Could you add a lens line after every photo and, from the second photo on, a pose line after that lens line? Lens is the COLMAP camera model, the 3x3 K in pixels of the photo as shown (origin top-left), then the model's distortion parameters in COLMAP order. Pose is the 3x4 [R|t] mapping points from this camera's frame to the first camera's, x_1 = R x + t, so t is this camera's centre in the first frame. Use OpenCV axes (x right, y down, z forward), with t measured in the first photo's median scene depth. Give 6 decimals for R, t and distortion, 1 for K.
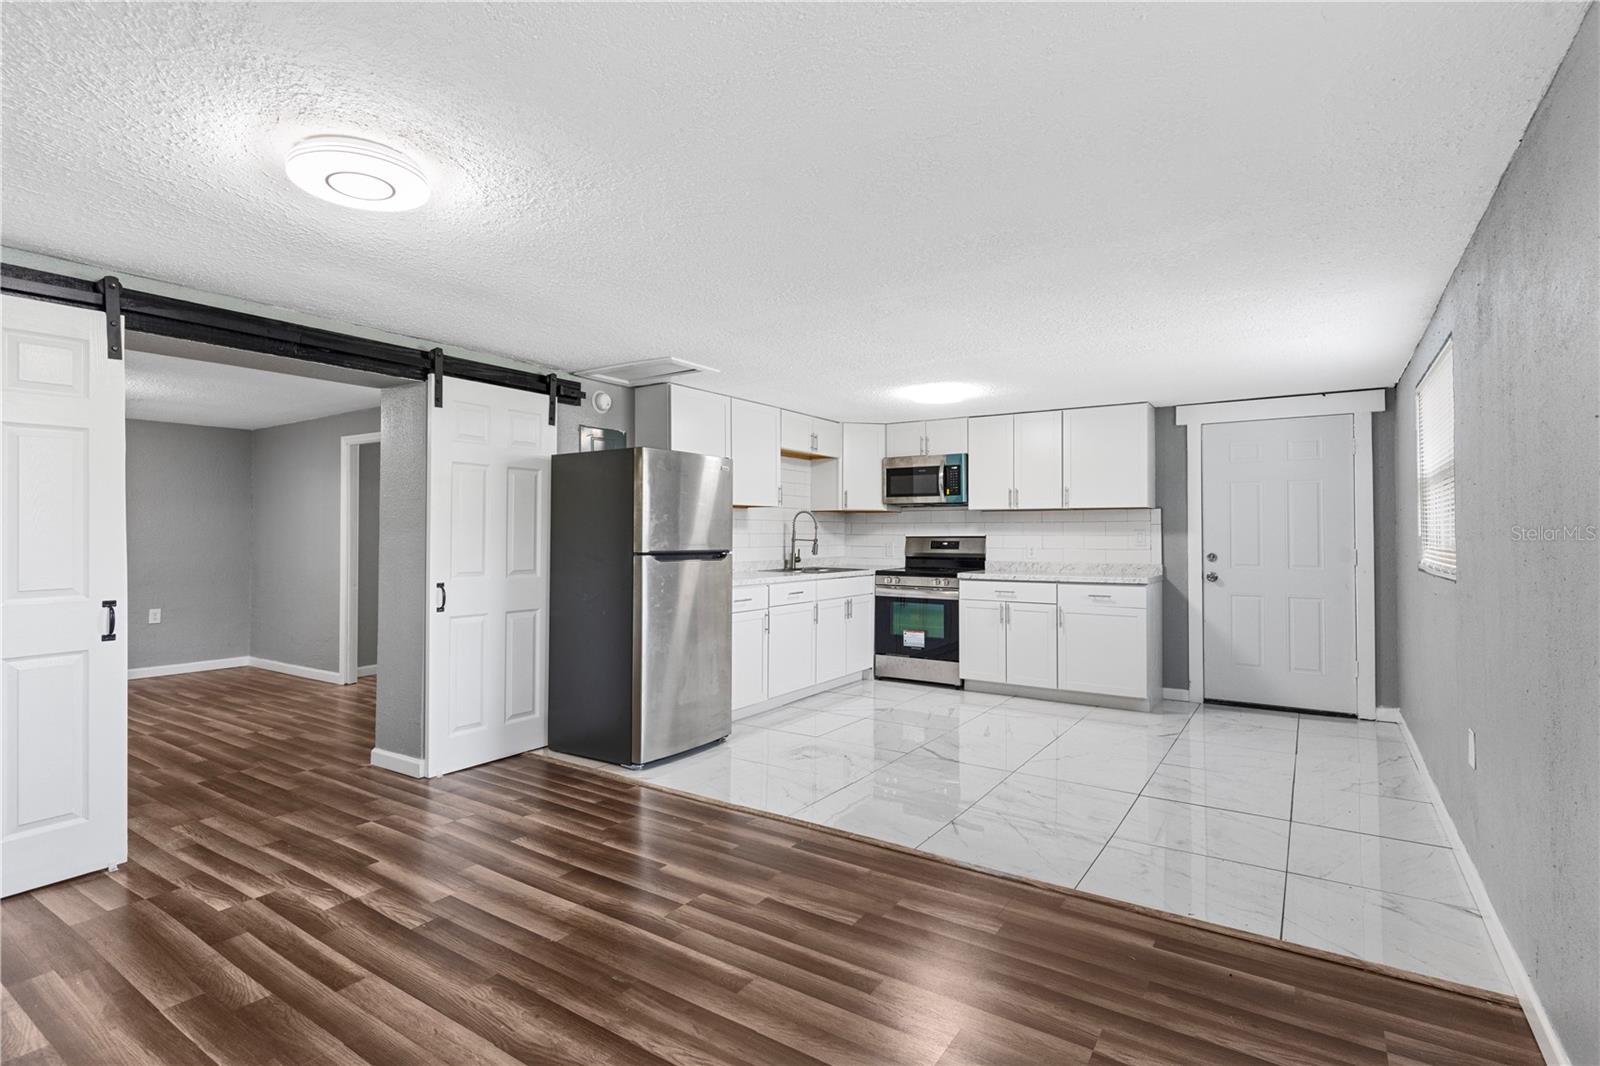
lens RADIAL K [[772.0, 0, 794.6], [0, 772.0, 527.1], [0, 0, 1]] dist [0.008146, -0.000312]
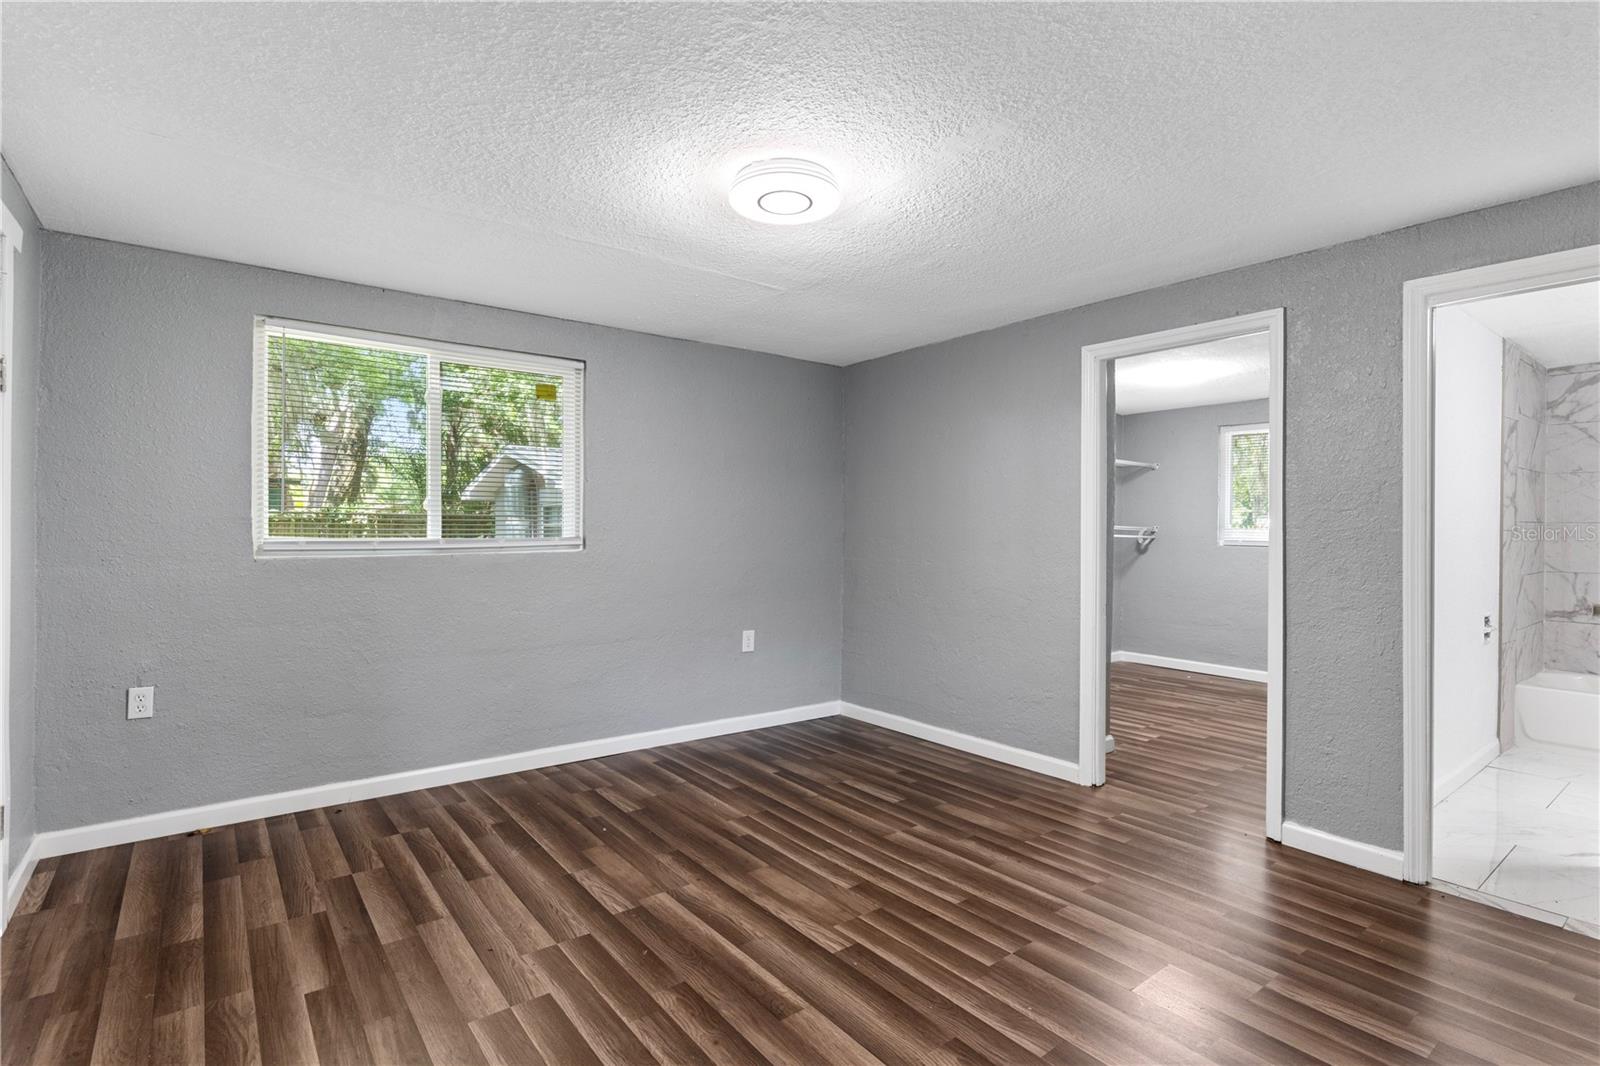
lens RADIAL K [[772.0, 0, 806.3], [0, 772.0, 524.7], [0, 0, 1]] dist [0.008146, -0.000312]
pose [[0.953476, 0.005046, -0.301426, -0.213083], [0.000771, 0.999816, 0.019175, 0.004318], [0.301468, -0.018515, 0.953297, 0.121222]]
